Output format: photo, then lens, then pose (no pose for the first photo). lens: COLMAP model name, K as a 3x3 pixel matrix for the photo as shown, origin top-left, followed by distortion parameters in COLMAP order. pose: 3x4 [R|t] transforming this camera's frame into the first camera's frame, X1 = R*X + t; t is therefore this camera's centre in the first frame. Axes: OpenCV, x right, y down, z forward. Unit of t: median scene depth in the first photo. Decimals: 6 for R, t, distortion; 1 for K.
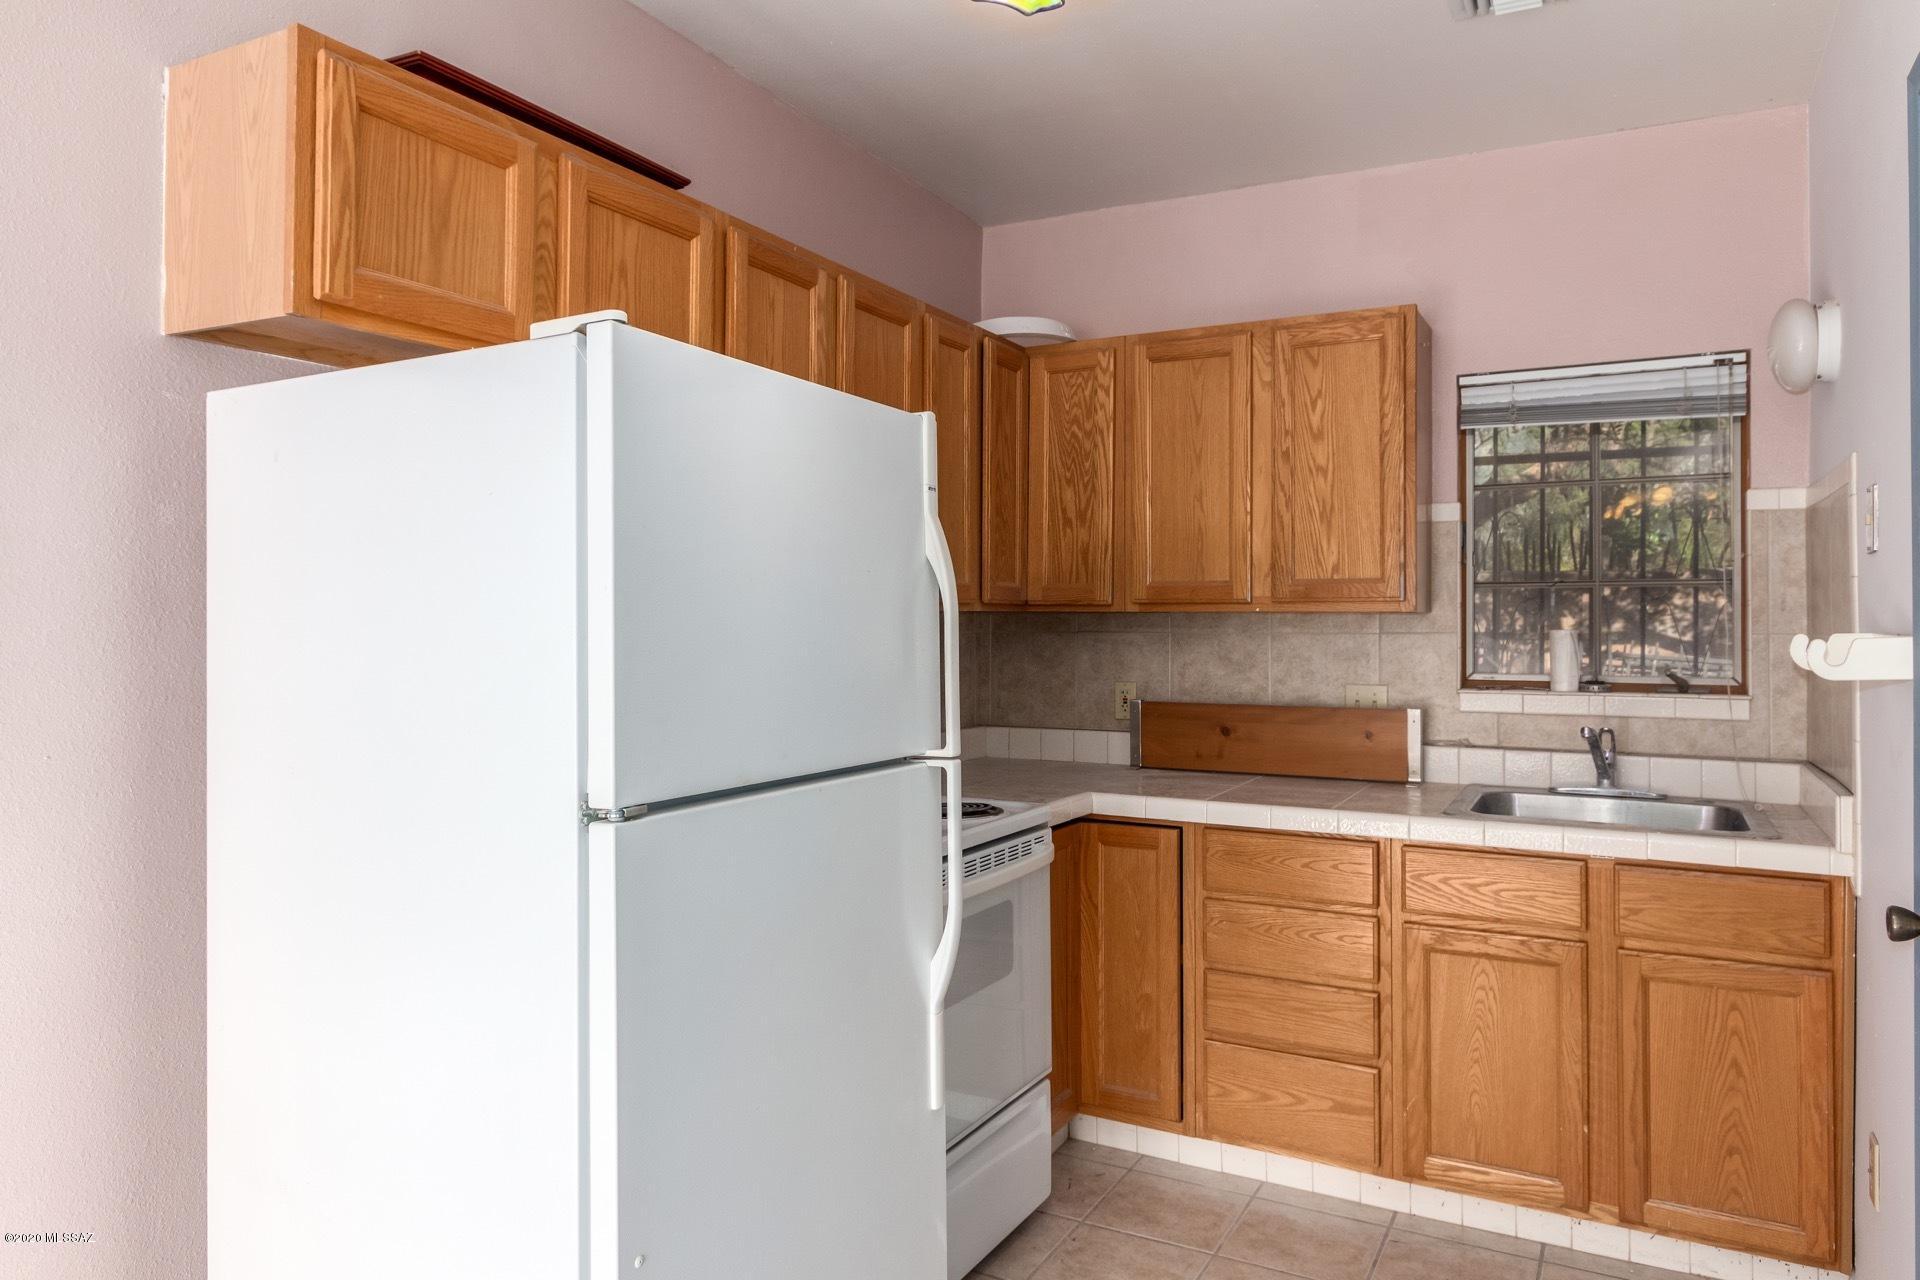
lens RADIAL K [[1264.1, 0, 964.0], [0, 1264.1, 628.5], [0, 0, 1]] dist [-0.001184, 0.001541]
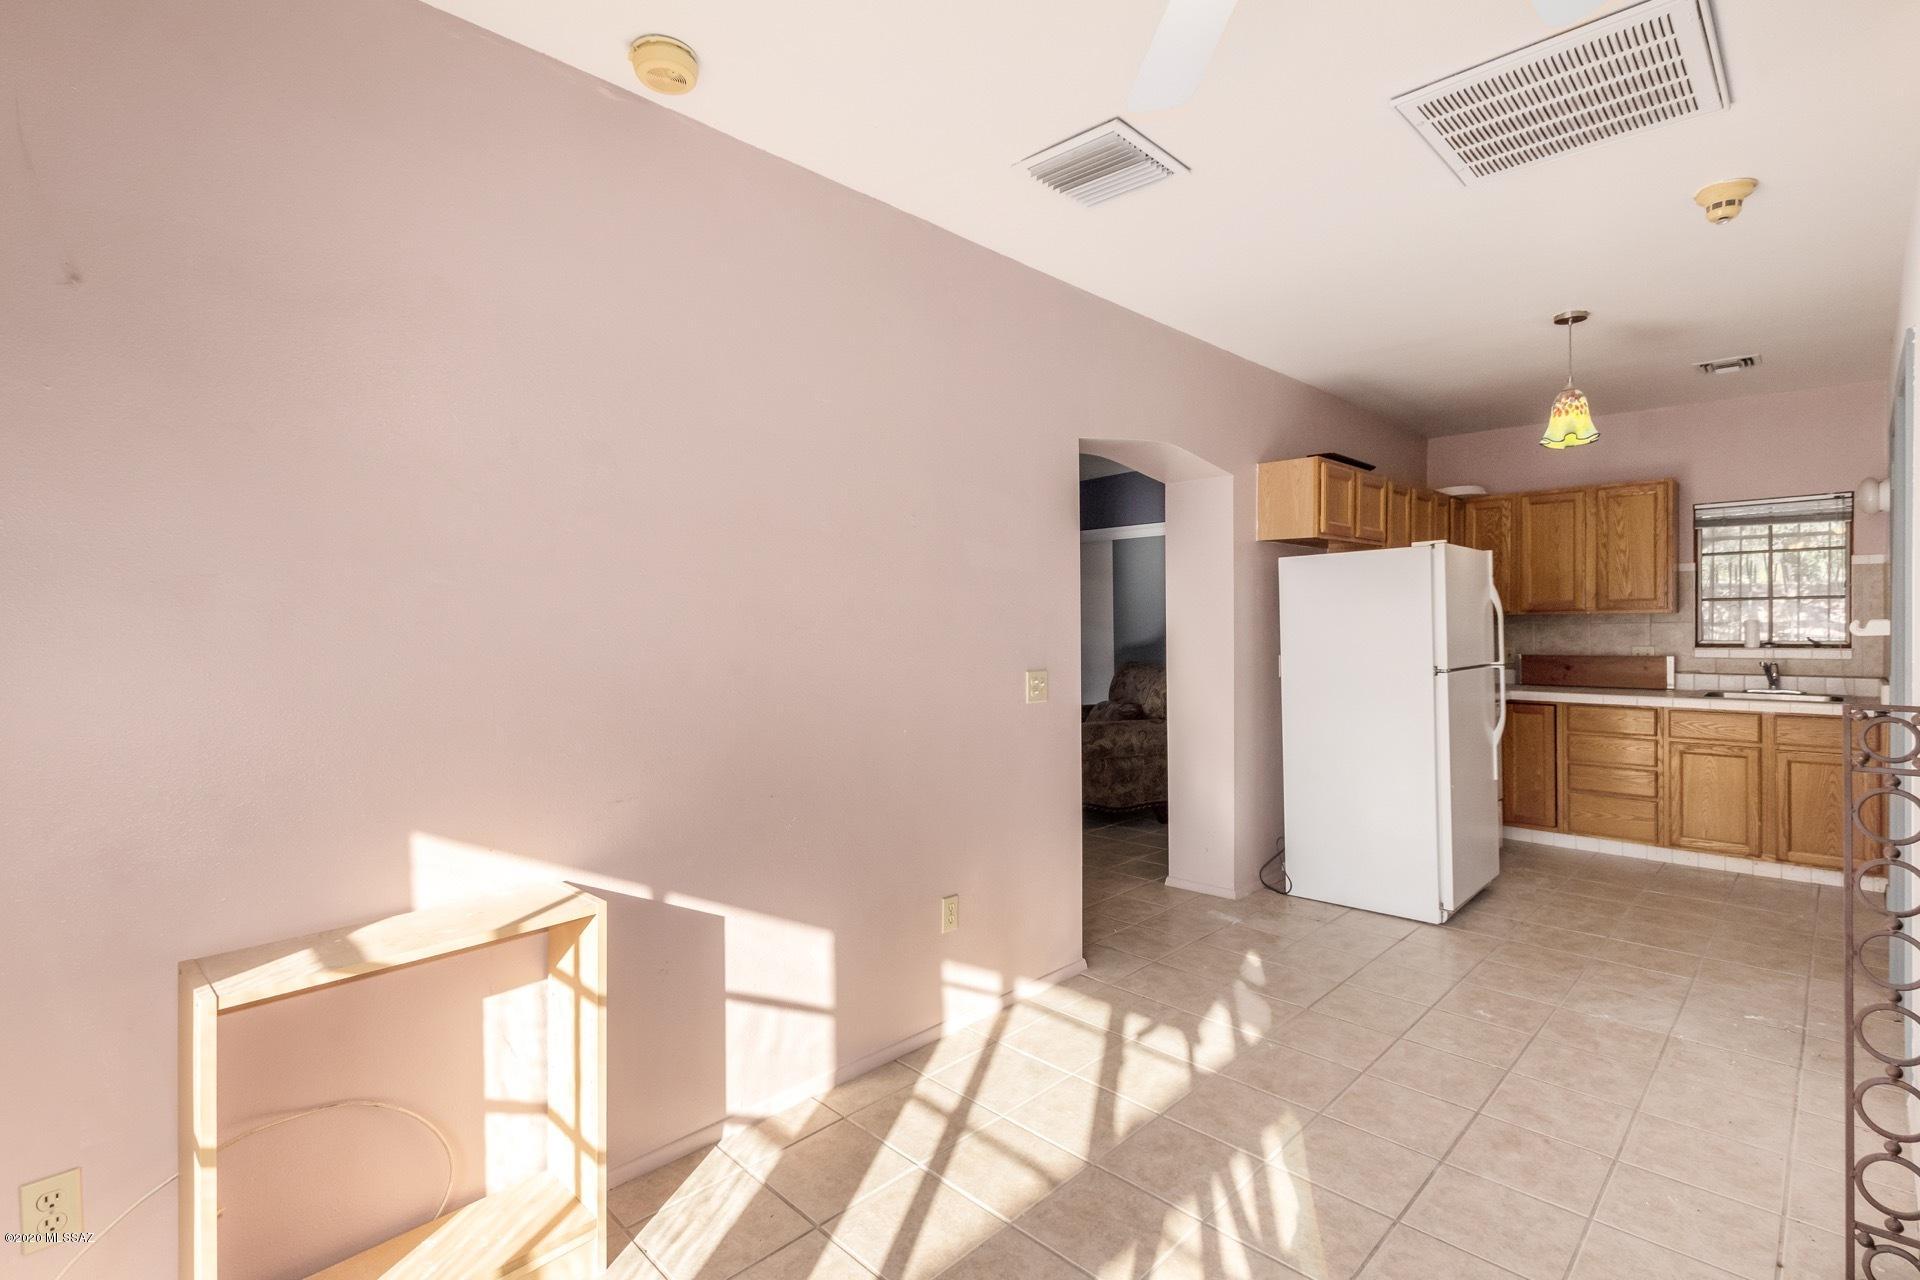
lens RADIAL K [[886.7, 0, 950.1], [0, 886.7, 642.2], [0, 0, 1]] dist [-0.002452, -0.002144]
pose [[0.953825, -0.006154, -0.300301, -0.423803], [0.011271, 0.999819, 0.015311, 0.000535], [0.300153, -0.017988, 0.953722, -0.951374]]
